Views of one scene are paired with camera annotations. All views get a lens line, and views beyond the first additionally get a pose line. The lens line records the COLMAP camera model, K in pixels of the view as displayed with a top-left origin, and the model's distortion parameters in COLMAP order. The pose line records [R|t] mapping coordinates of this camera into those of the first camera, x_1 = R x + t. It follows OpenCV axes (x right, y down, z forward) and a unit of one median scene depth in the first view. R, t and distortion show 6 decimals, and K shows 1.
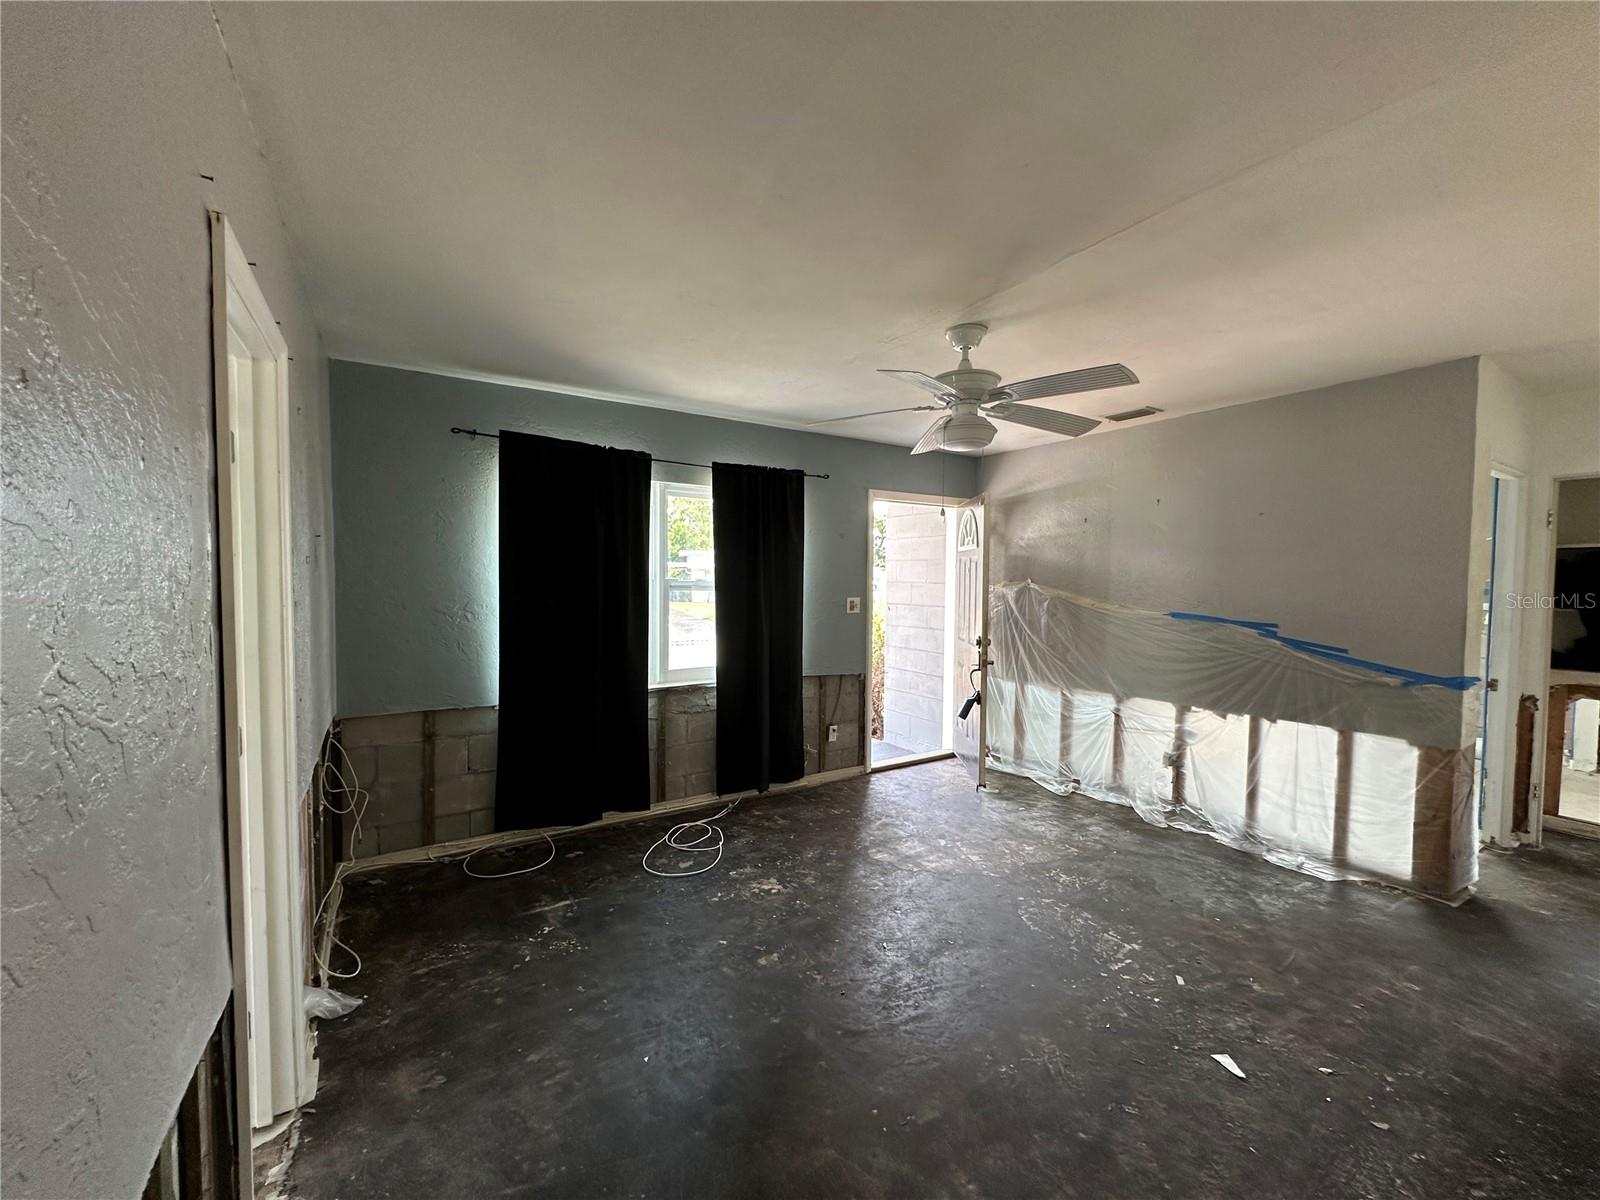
lens RADIAL K [[637.1, 0, 801.7], [0, 637.1, 604.9], [0, 0, 1]] dist [-0.001982, 0.000641]
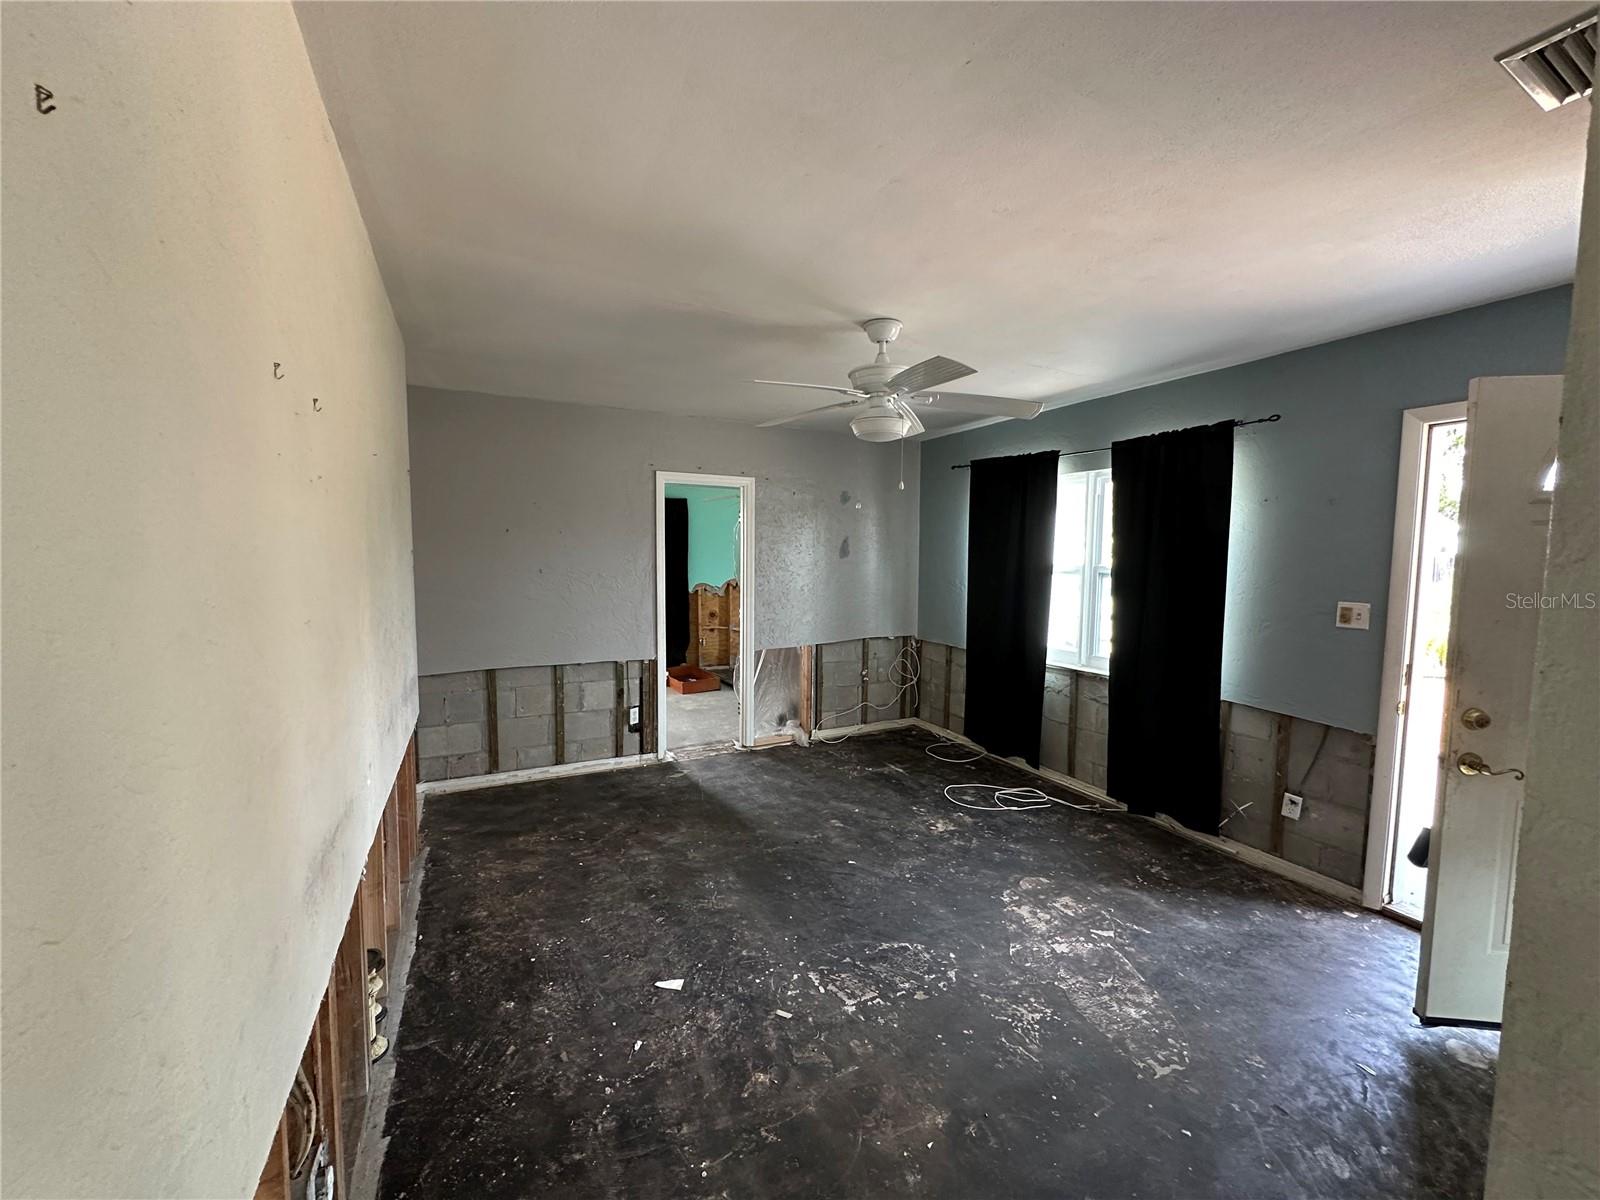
lens RADIAL K [[637.1, 0, 798.1], [0, 637.1, 601.1], [0, 0, 1]] dist [-0.001982, 0.000641]
pose [[-0.098659, 0.066552, -0.992893, 0.992344], [-0.054373, 0.995910, 0.072157, -0.037230], [0.993635, 0.061106, -0.094637, 0.735100]]
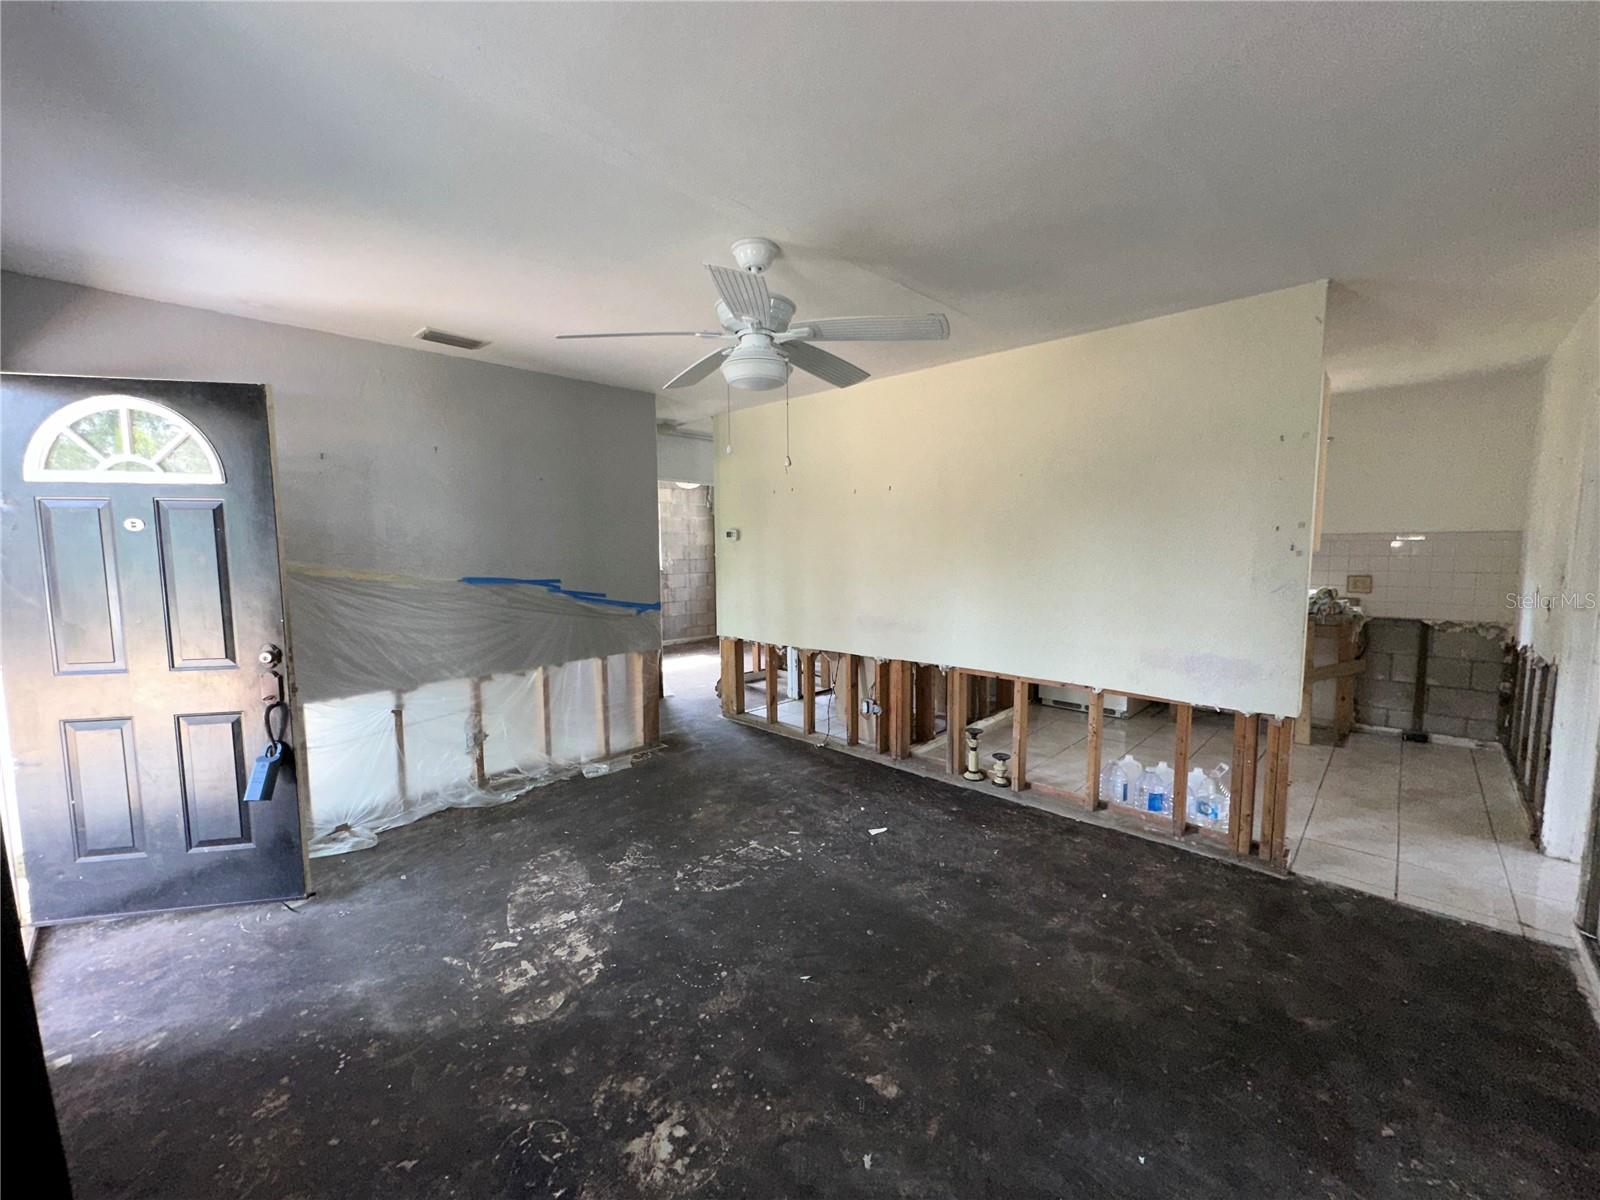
lens RADIAL K [[637.1, 0, 801.1], [0, 637.1, 601.2], [0, 0, 1]] dist [-0.001982, 0.000641]
pose [[-0.241777, -0.093721, 0.965795, -0.470956], [0.044700, 0.993192, 0.107570, -0.035126], [-0.969302, 0.069179, -0.235942, 0.875597]]
